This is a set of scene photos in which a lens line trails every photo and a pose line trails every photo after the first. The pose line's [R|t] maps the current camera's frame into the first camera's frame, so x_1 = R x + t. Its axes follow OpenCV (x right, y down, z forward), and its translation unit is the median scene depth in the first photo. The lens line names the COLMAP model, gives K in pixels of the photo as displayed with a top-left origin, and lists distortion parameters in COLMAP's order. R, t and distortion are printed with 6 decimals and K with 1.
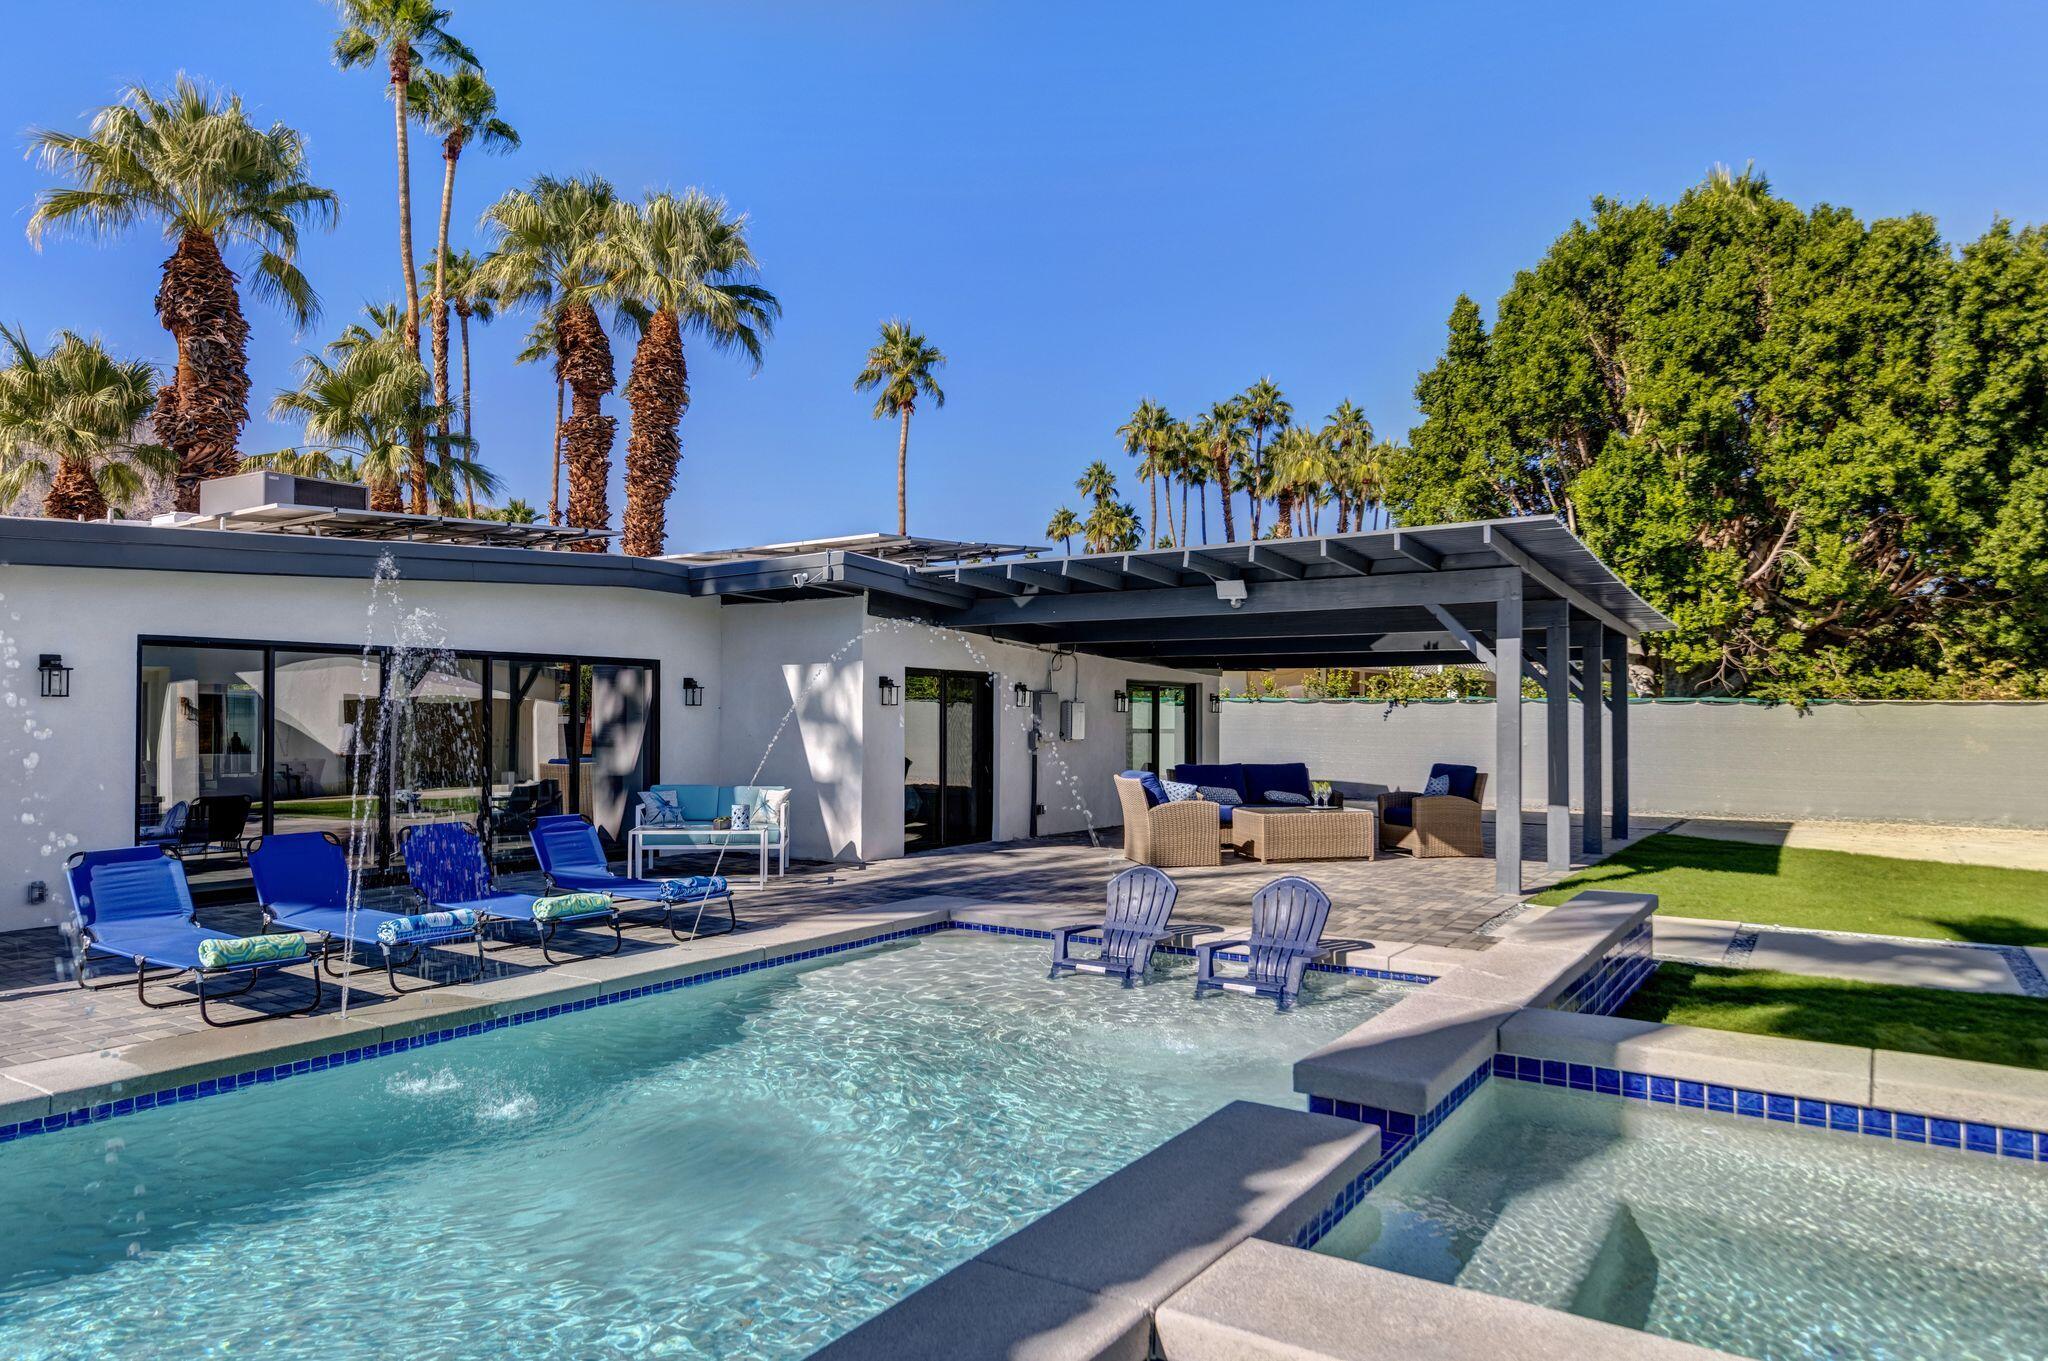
lens RADIAL K [[1348.5, 0, 1031.1], [0, 1348.5, 695.6], [0, 0, 1]] dist [0.040267, -0.011693]
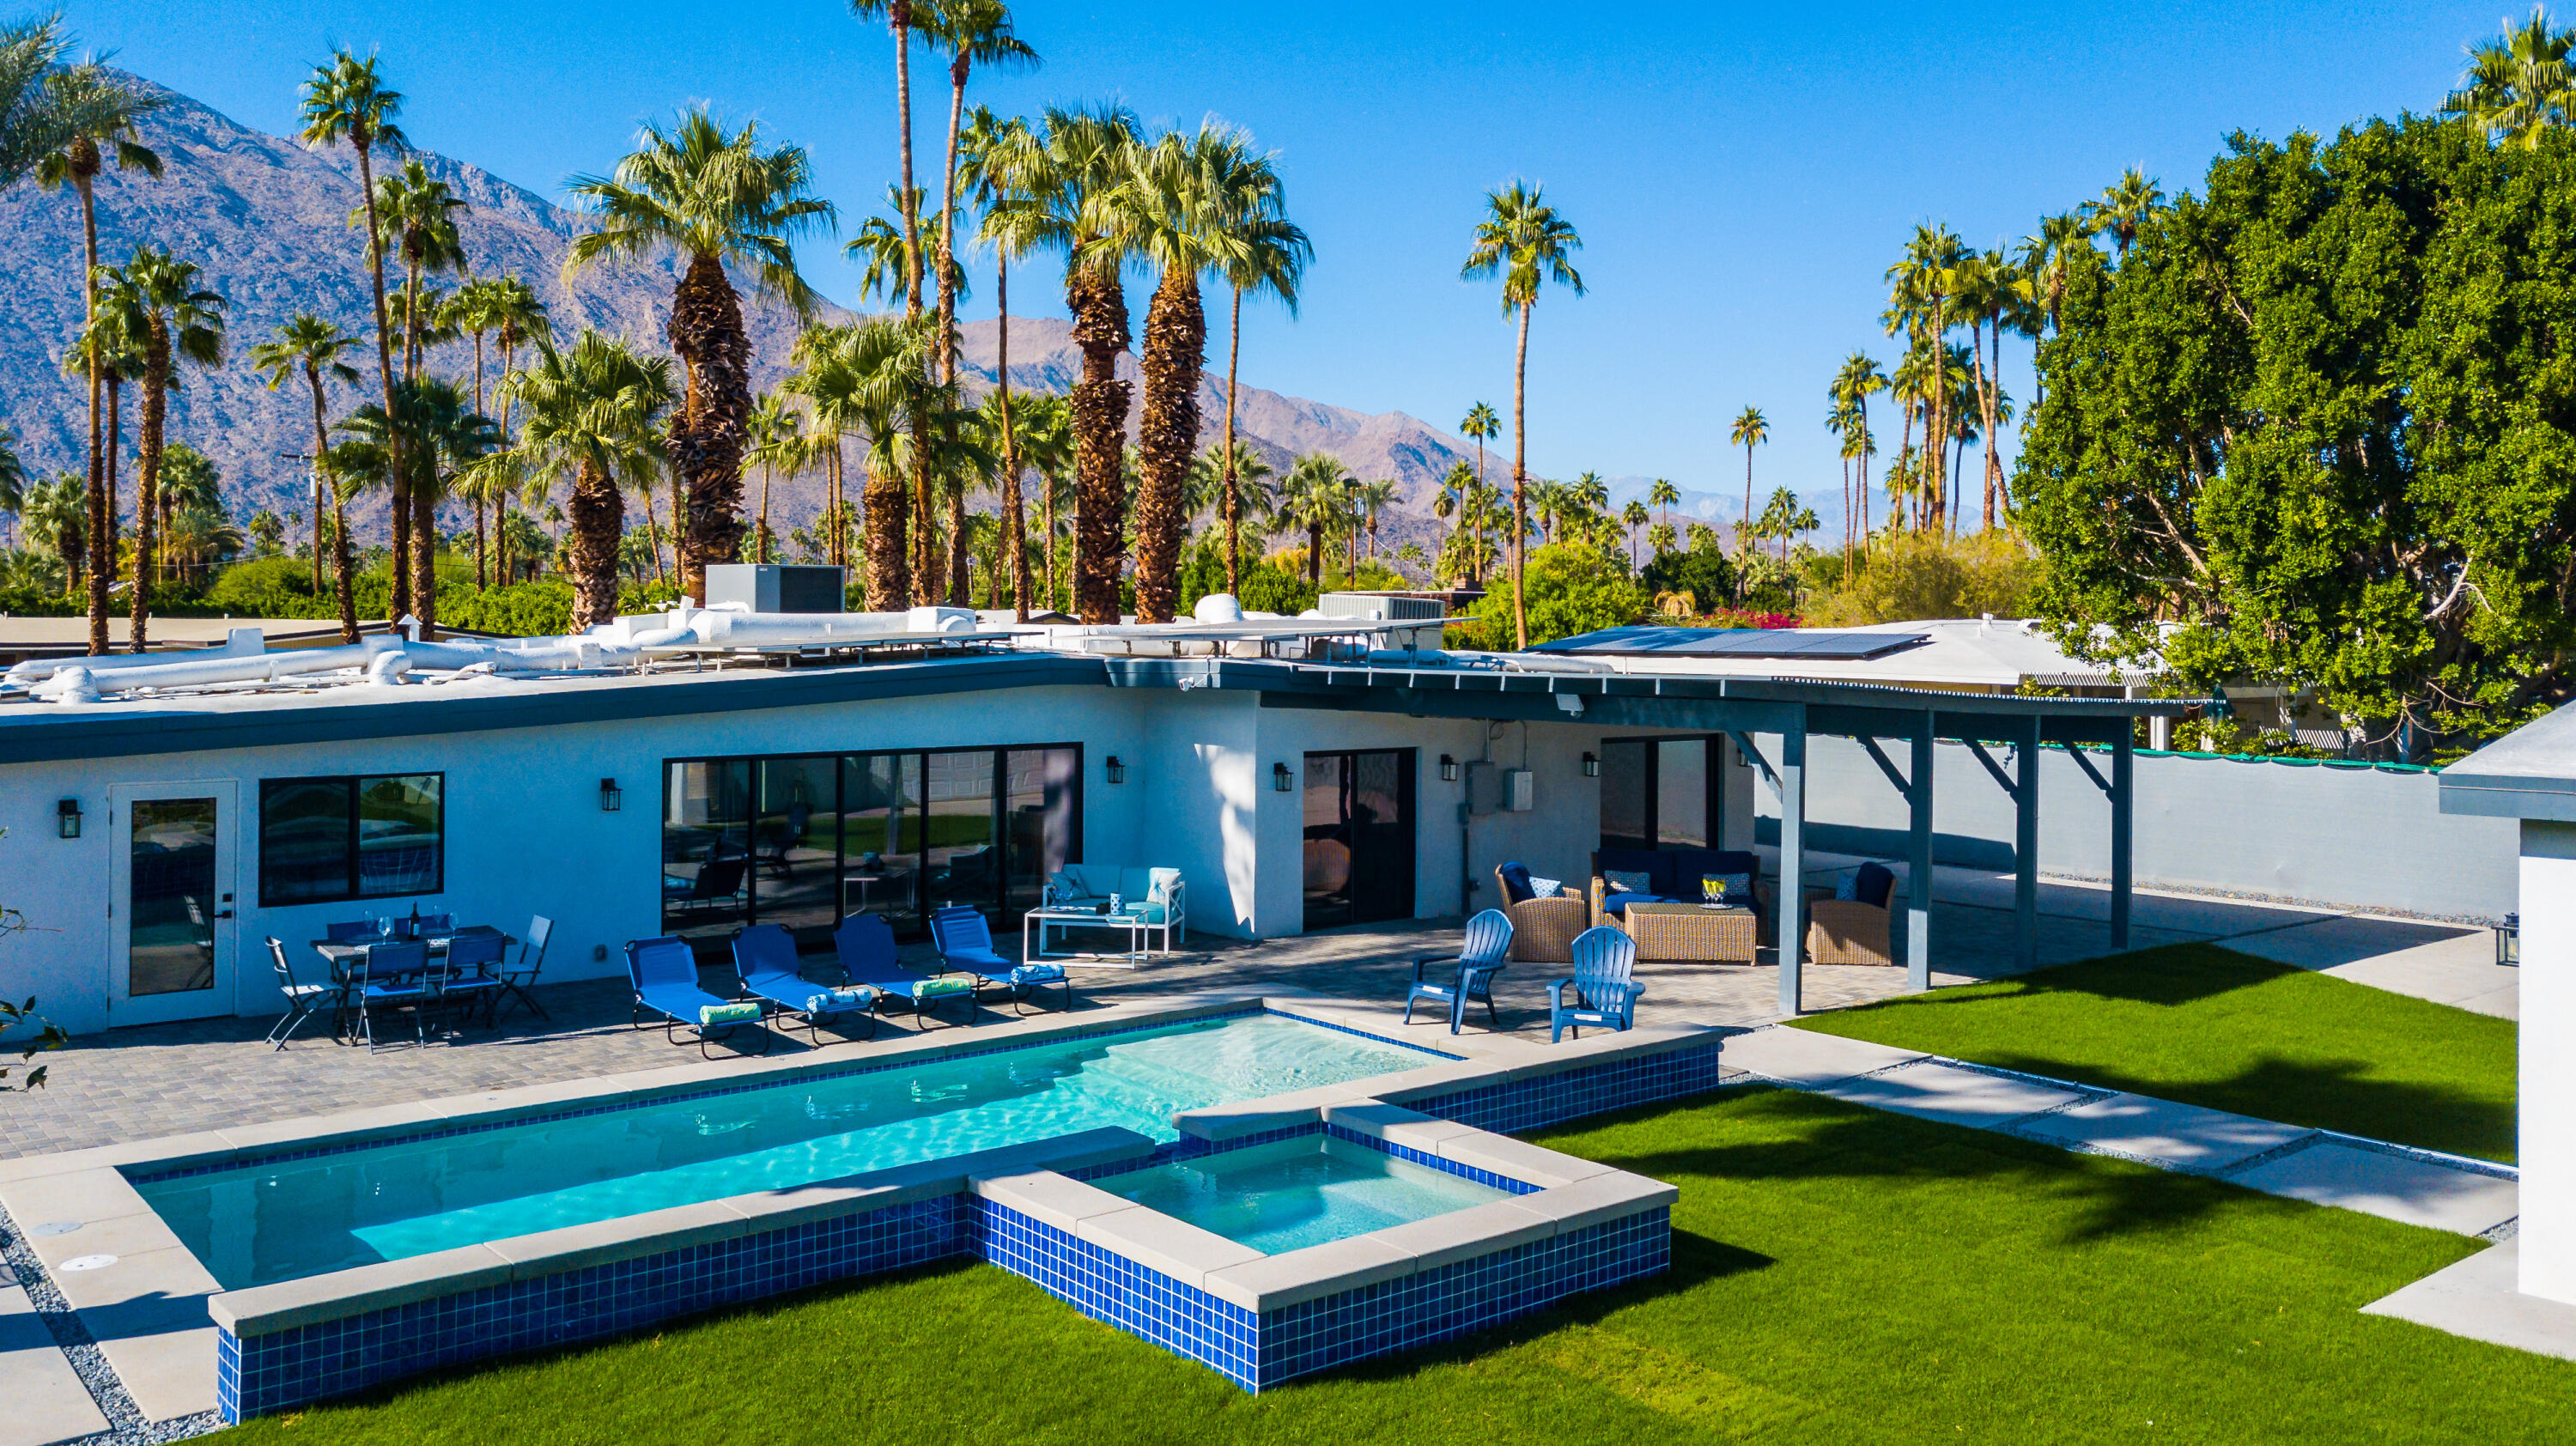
lens RADIAL K [[2037.9, 0, 1240.0], [0, 2037.9, 678.2], [0, 0, 1]] dist [0.060622, -0.011261]
pose [[0.955898, 0.005173, -0.293654, 0.207175], [0.003678, 0.999556, 0.029580, -0.080847], [0.293676, -0.029355, 0.955454, -0.325465]]
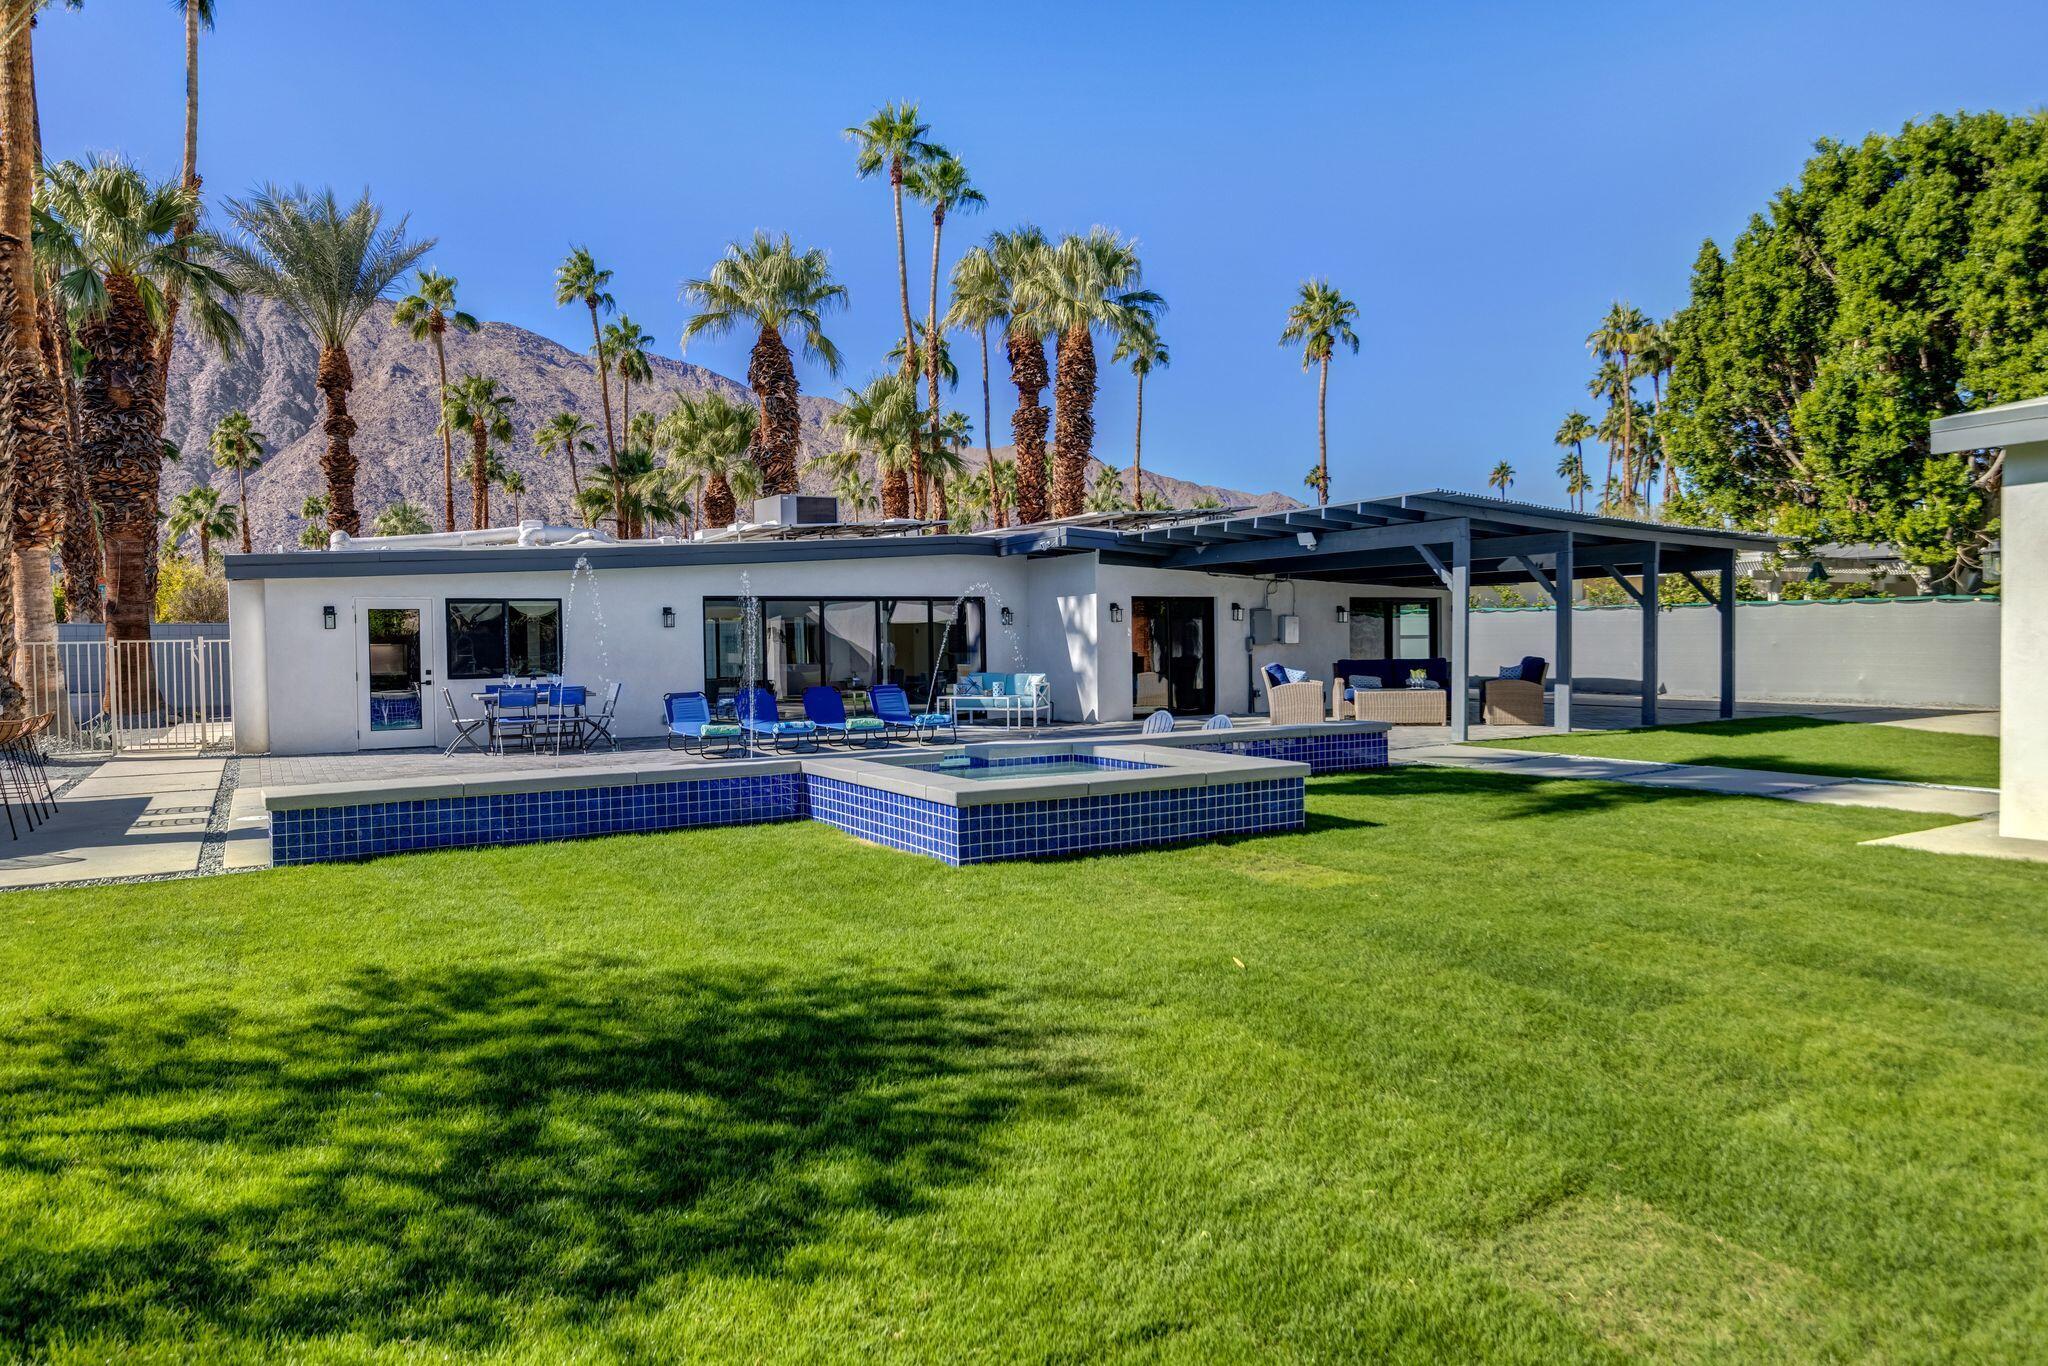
lens RADIAL K [[1288.2, 0, 966.5], [0, 1288.2, 681.5], [0, 0, 1]] dist [0.027147, 0.002085]
pose [[0.900067, -0.004159, -0.435731, 0.243110], [0.026601, 0.998614, 0.045417, 0.002422], [0.434938, -0.052469, 0.898930, -0.253557]]
